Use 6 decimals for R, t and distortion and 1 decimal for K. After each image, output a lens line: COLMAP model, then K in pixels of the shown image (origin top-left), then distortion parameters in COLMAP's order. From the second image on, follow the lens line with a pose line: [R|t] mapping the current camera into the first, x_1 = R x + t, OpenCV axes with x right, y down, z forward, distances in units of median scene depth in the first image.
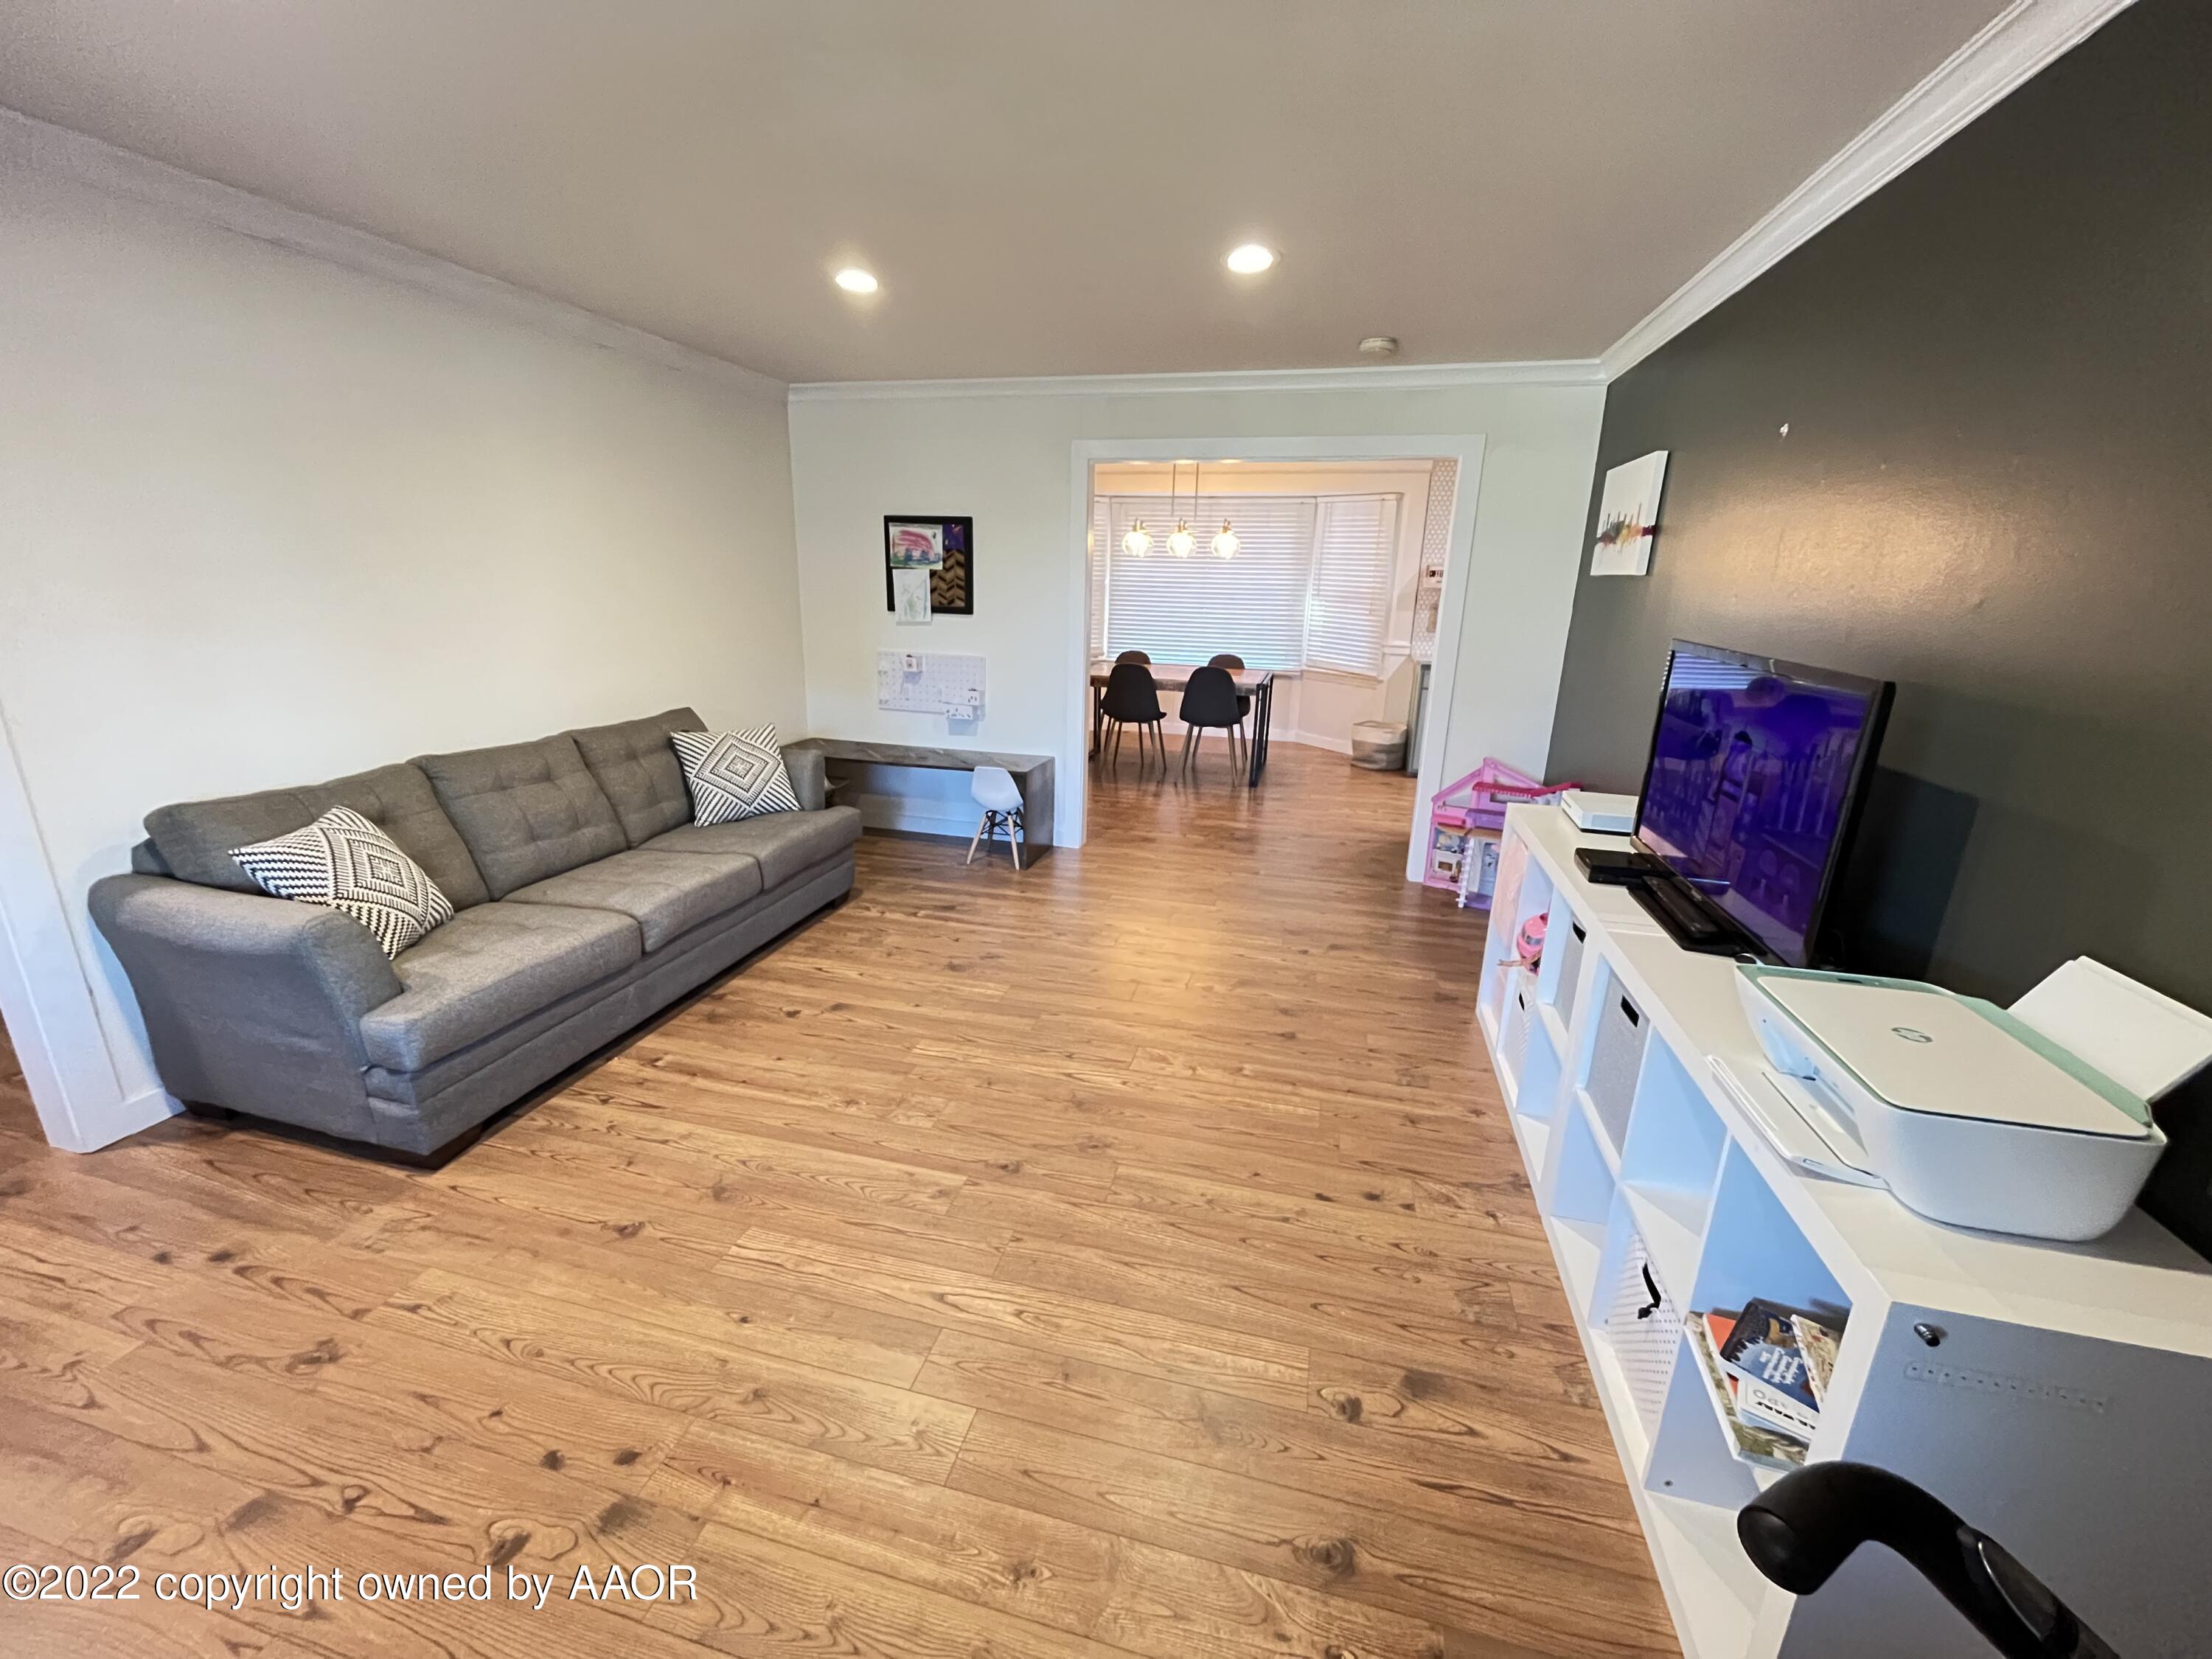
lens RADIAL K [[892.4, 0, 1099.8], [0, 892.4, 830.9], [0, 0, 1]] dist [-0.000598, -0.000033]
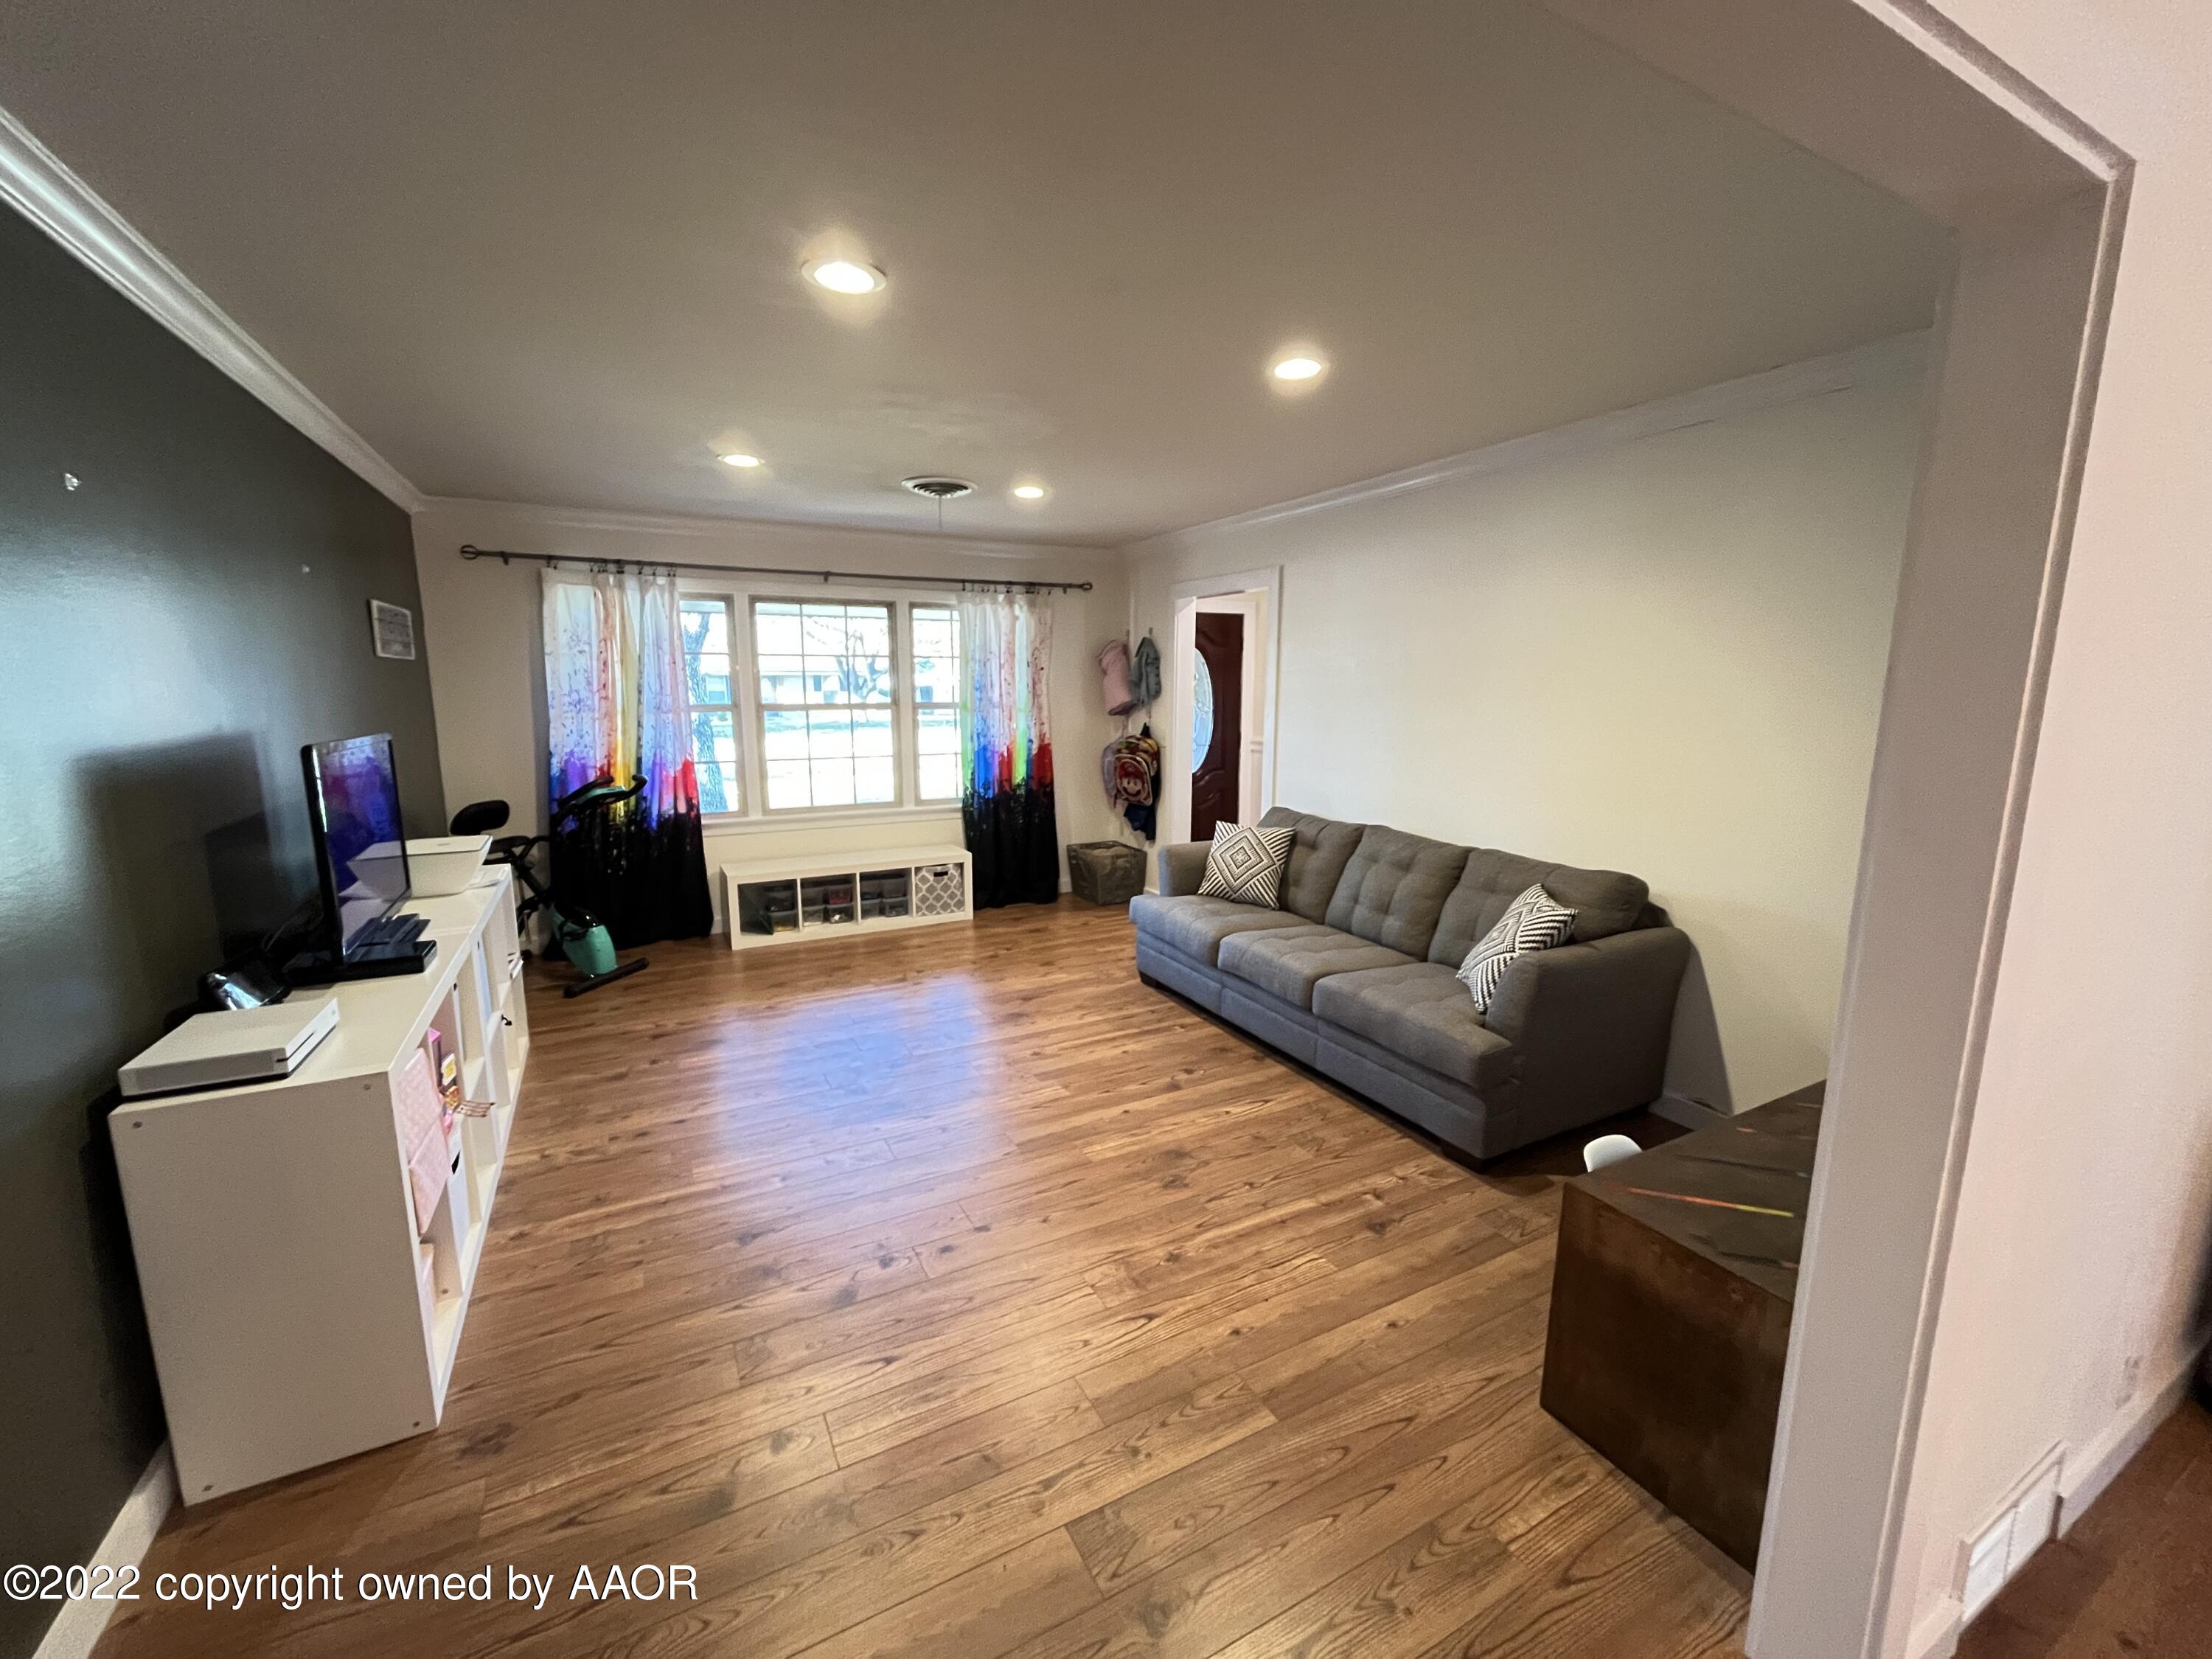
lens RADIAL K [[892.4, 0, 1098.8], [0, 892.4, 831.0], [0, 0, 1]] dist [-0.000598, -0.000033]
pose [[-0.739073, 0.091843, -0.667335, 0.483119], [-0.198276, 0.917116, 0.345810, -0.458115], [0.643784, 0.387895, -0.659606, 1.596358]]
